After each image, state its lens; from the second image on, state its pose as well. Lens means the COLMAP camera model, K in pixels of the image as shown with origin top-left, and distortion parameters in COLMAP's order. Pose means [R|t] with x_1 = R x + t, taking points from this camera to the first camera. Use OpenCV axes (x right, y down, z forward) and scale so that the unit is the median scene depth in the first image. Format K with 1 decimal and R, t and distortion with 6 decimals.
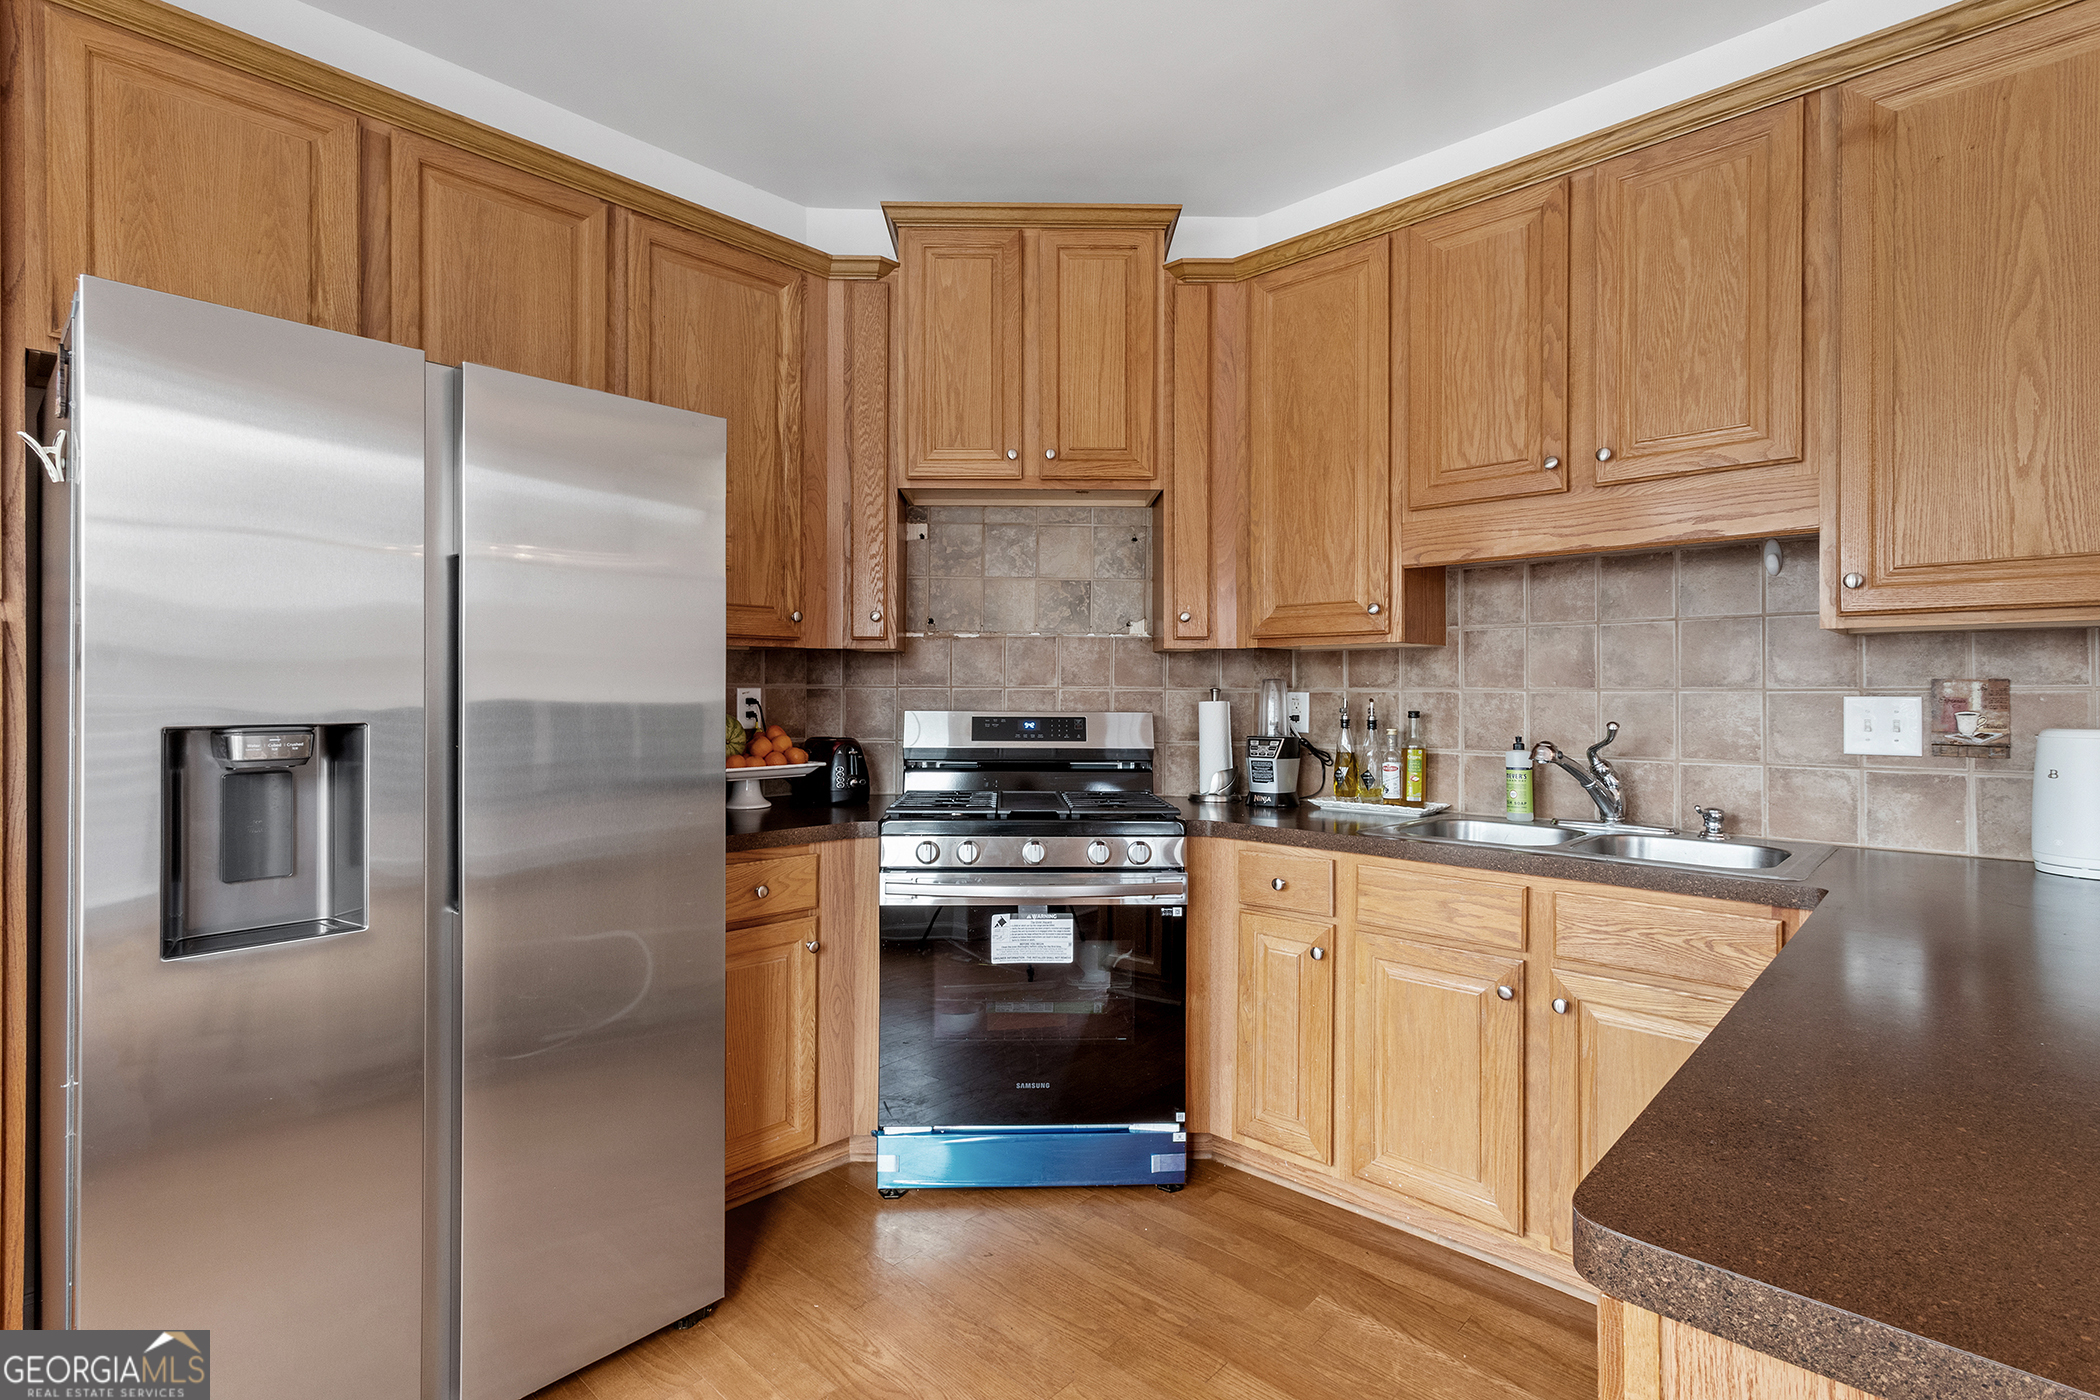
lens RADIAL K [[1002.4, 0, 1042.4], [0, 1002.4, 689.8], [0, 0, 1]] dist [-0.020356, 0.008951]
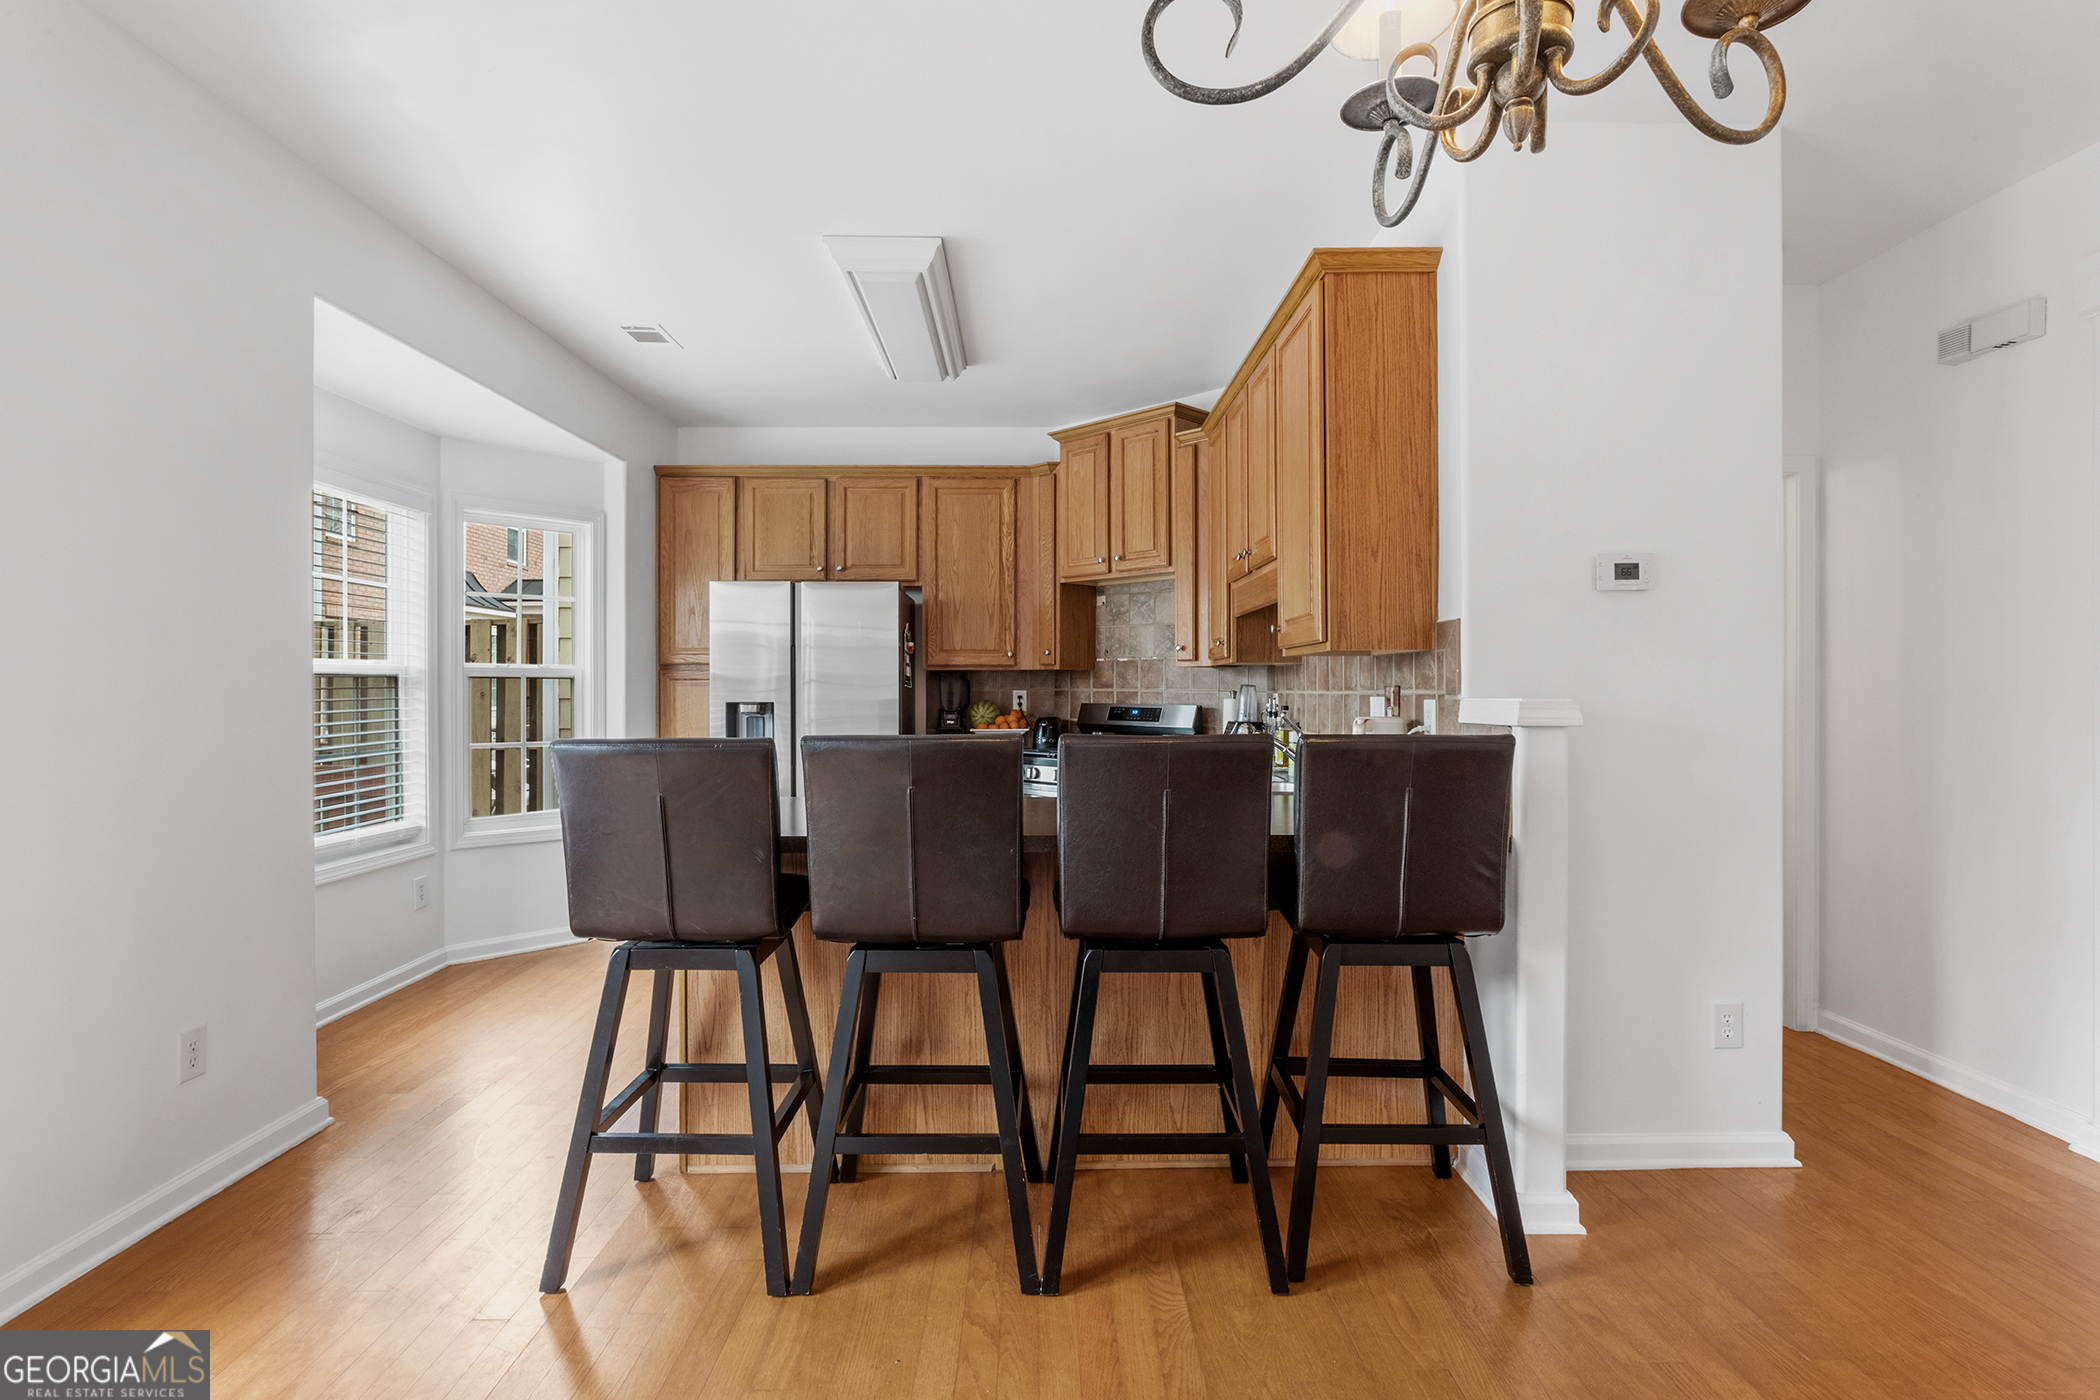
lens RADIAL K [[1013.4, 0, 1021.1], [0, 1013.4, 692.7], [0, 0, 1]] dist [-0.044563, 0.021264]
pose [[0.683944, 0.002040, -0.729532, 1.250374], [0.001293, 0.999991, 0.004008, -0.005484], [0.729534, -0.003685, 0.683935, -0.362449]]
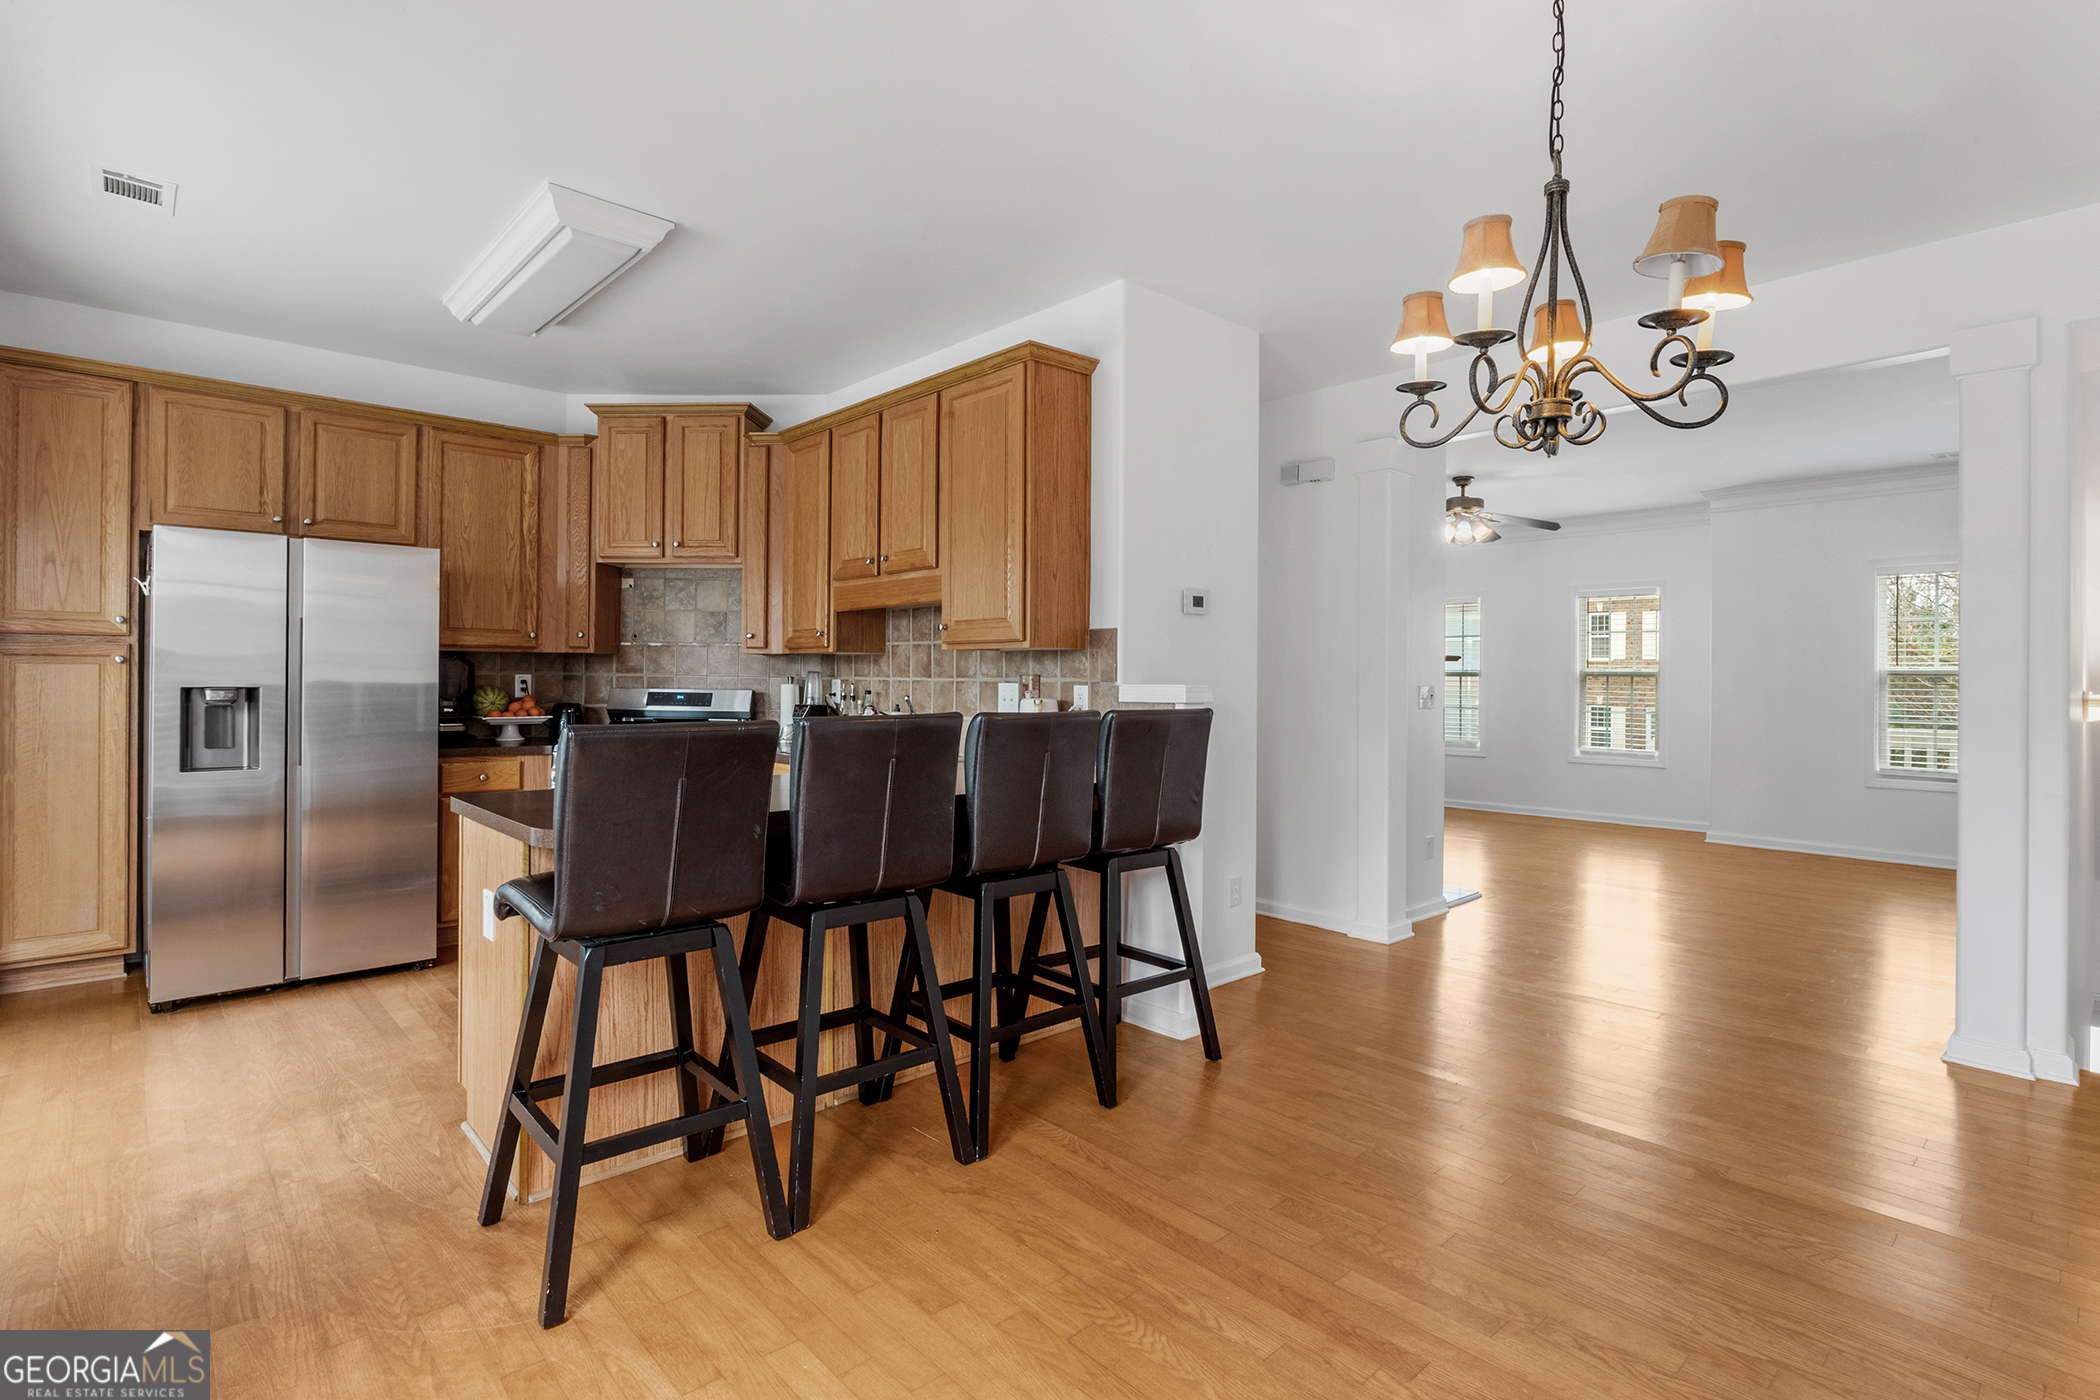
lens RADIAL K [[1028.0, 0, 1053.9], [0, 1028.0, 673.1], [0, 0, 1]] dist [-0.018483, 0.000655]
pose [[0.997389, 0.007689, -0.071810, 0.846806], [-0.008025, 0.999958, -0.004383, -0.004100], [0.071773, 0.004948, 0.997409, -0.799806]]
